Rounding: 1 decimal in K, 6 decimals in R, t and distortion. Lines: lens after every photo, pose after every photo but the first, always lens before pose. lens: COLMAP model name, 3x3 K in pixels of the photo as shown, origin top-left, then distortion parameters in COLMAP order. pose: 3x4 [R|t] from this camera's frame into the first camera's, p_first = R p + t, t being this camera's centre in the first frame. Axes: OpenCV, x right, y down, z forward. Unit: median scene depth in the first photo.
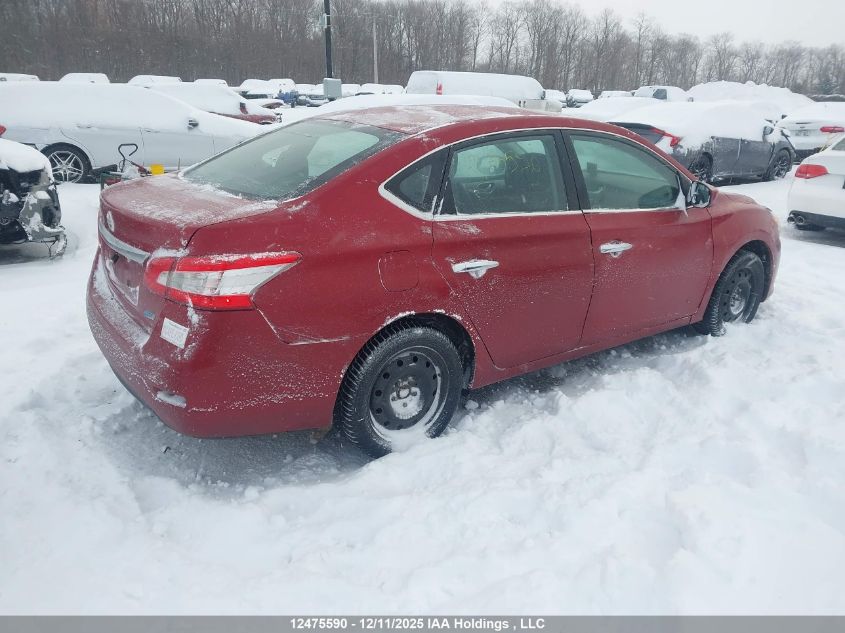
lens RADIAL K [[660.6, 0, 403.6], [0, 660.6, 321.0], [0, 0, 1]] dist [0.054727, -0.063674]
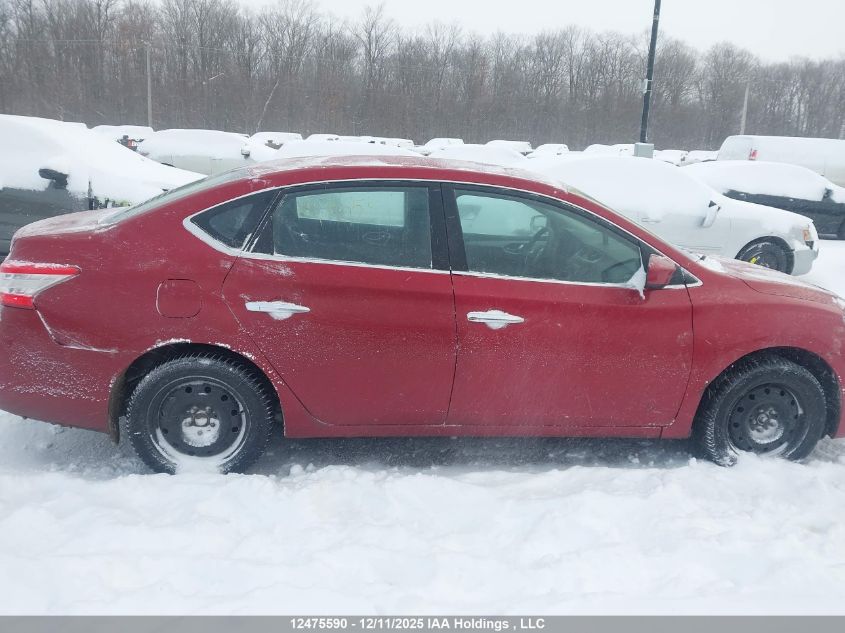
lens RADIAL K [[660.6, 0, 427.2], [0, 660.6, 310.6], [0, 0, 1]] dist [0.054727, -0.063674]
pose [[0.865369, 0.136893, -0.482075, 0.777587], [-0.186916, 0.980718, -0.057041, -0.064930], [0.464972, 0.139469, 0.874271, 0.246023]]
